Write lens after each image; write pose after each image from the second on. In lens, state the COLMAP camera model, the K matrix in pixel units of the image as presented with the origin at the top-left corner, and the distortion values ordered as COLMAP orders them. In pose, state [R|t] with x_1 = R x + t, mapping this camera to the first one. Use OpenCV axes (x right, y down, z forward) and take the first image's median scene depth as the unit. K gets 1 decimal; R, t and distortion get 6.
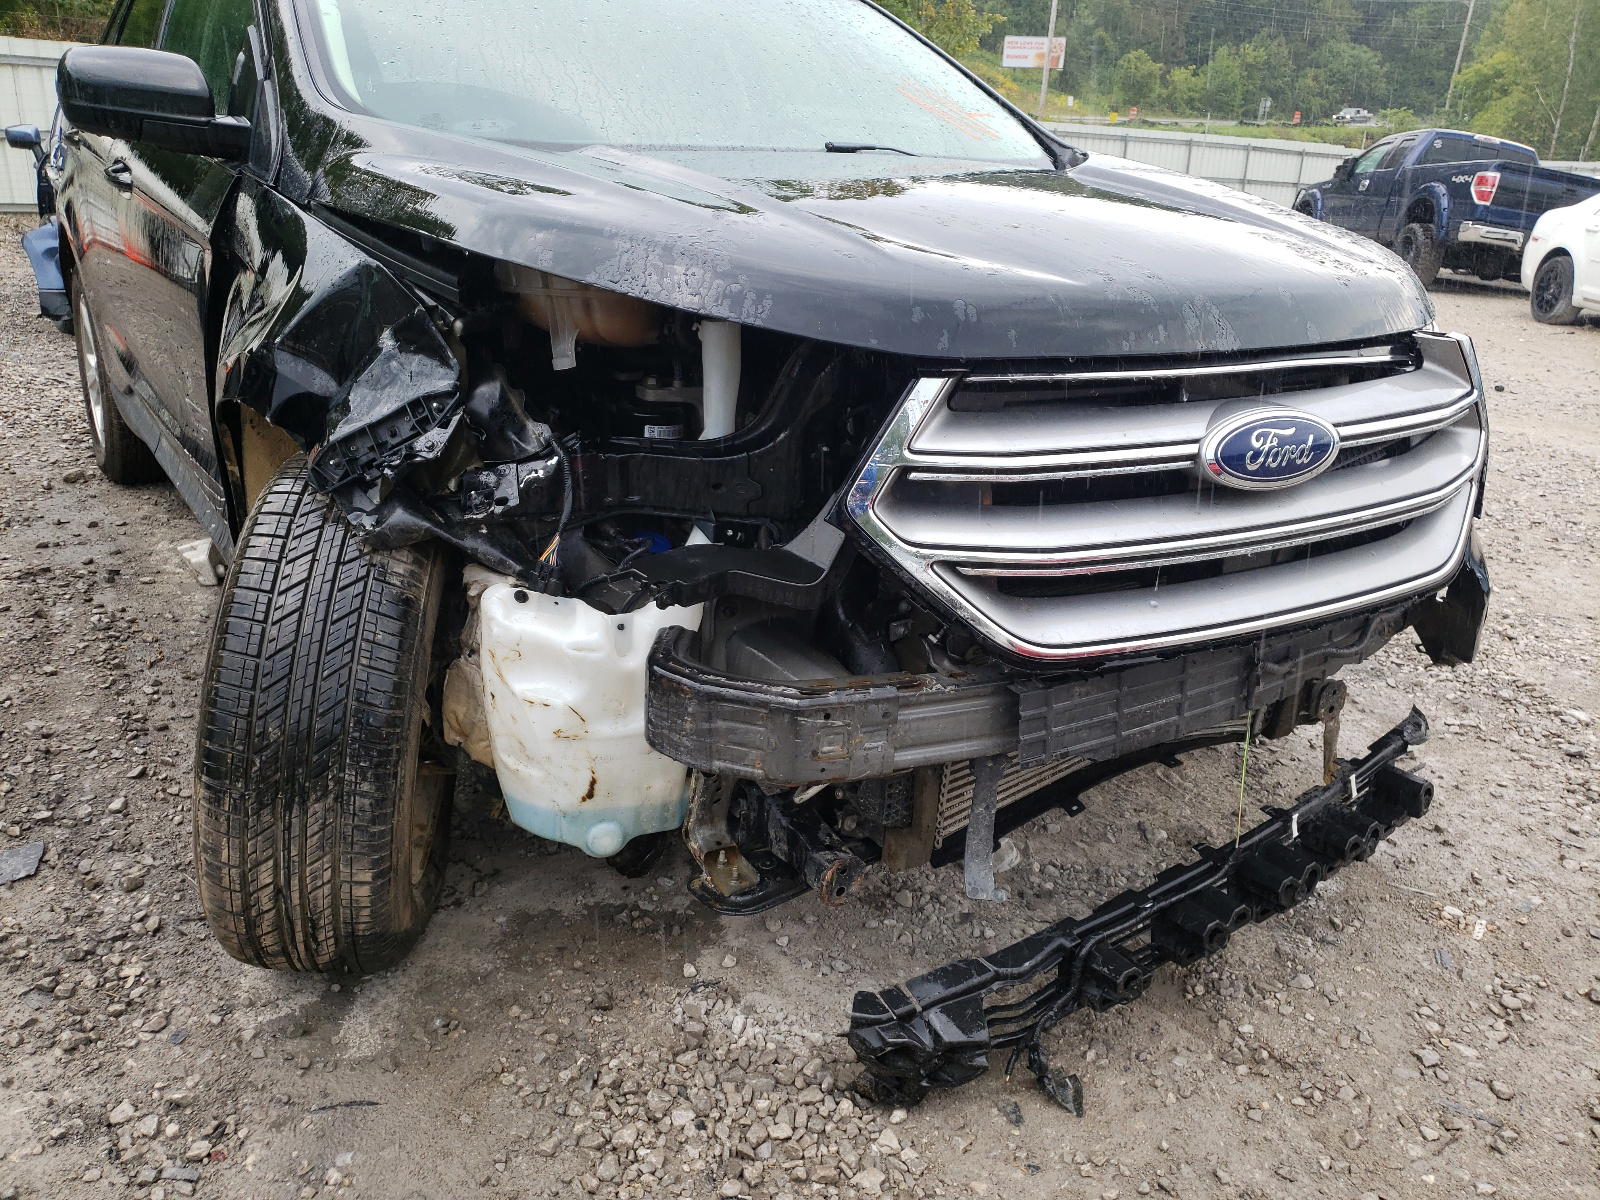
lens RADIAL K [[1251.3, 0, 804.0], [0, 1251.3, 600.5], [0, 0, 1]] dist [0.027571, -0.005471]
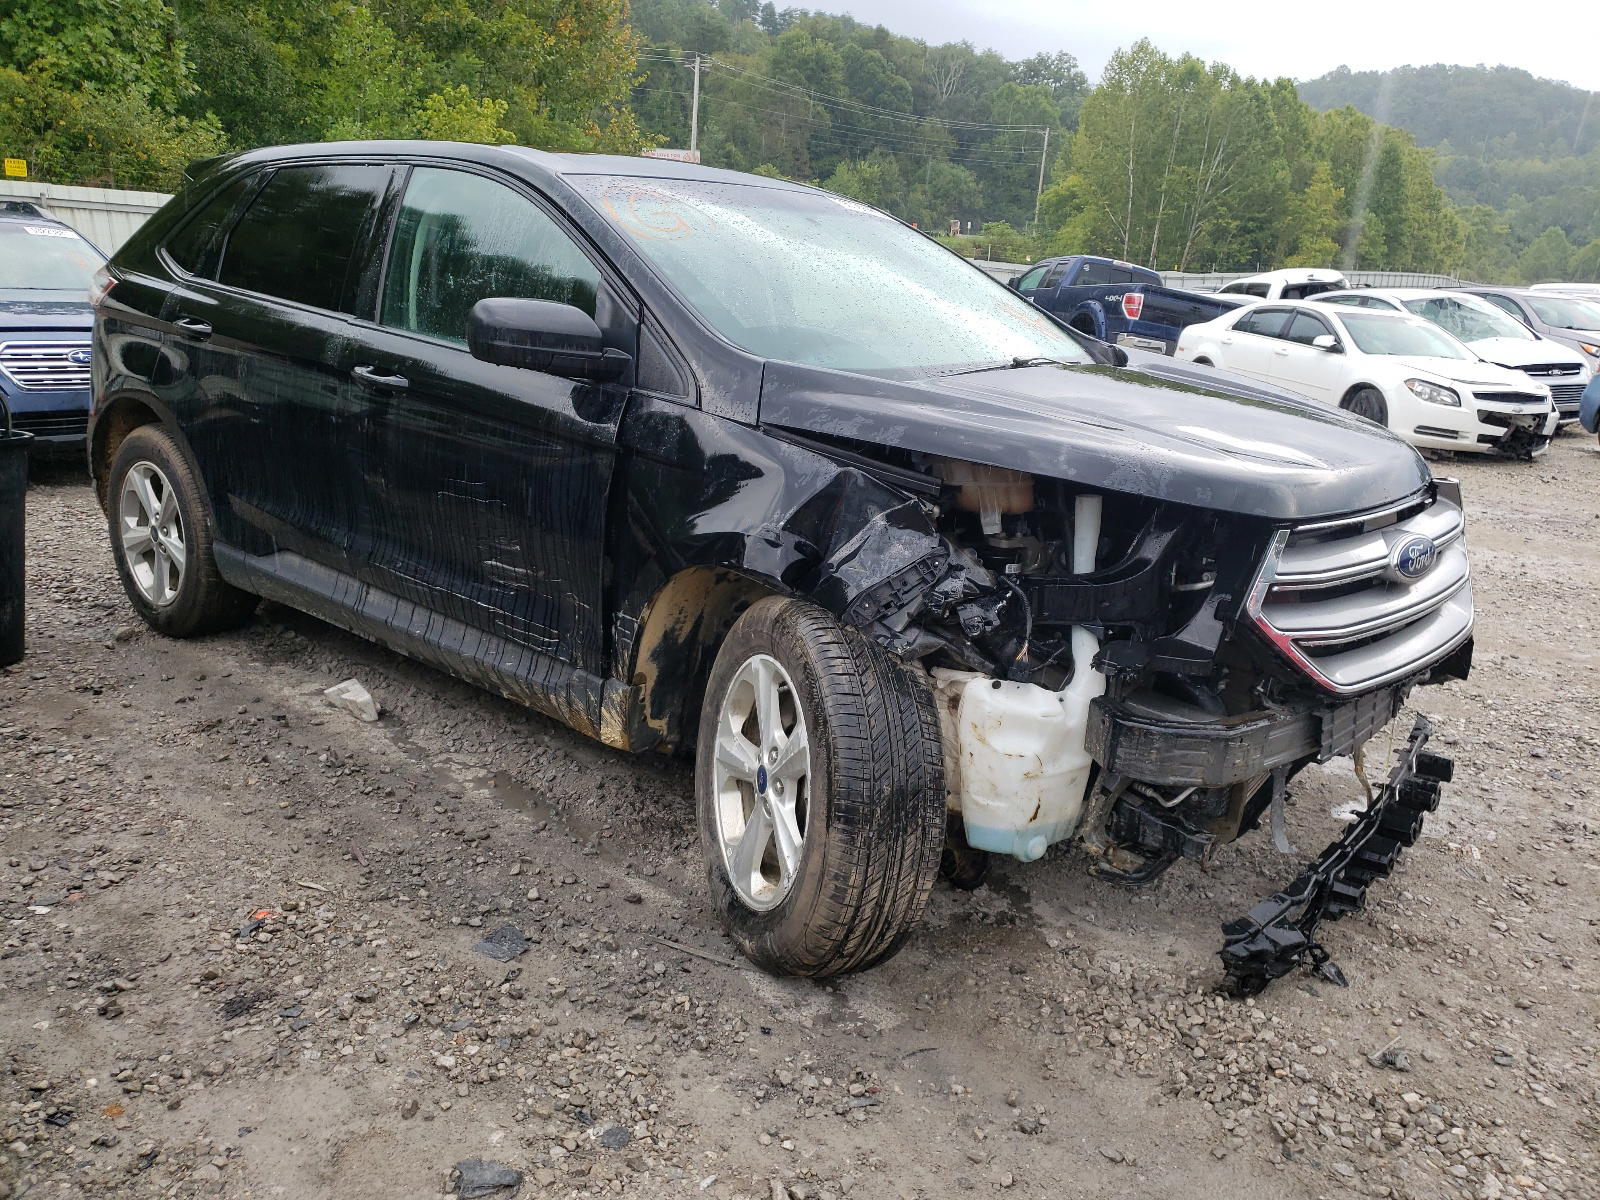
lens RADIAL K [[1251.3, 0, 794.7], [0, 1251.3, 597.9], [0, 0, 1]] dist [0.027571, -0.005471]
pose [[0.961966, -0.067931, 0.264589, -0.814206], [0.086763, 0.994412, -0.060136, -0.036481], [-0.259026, 0.080805, 0.962484, -0.367876]]
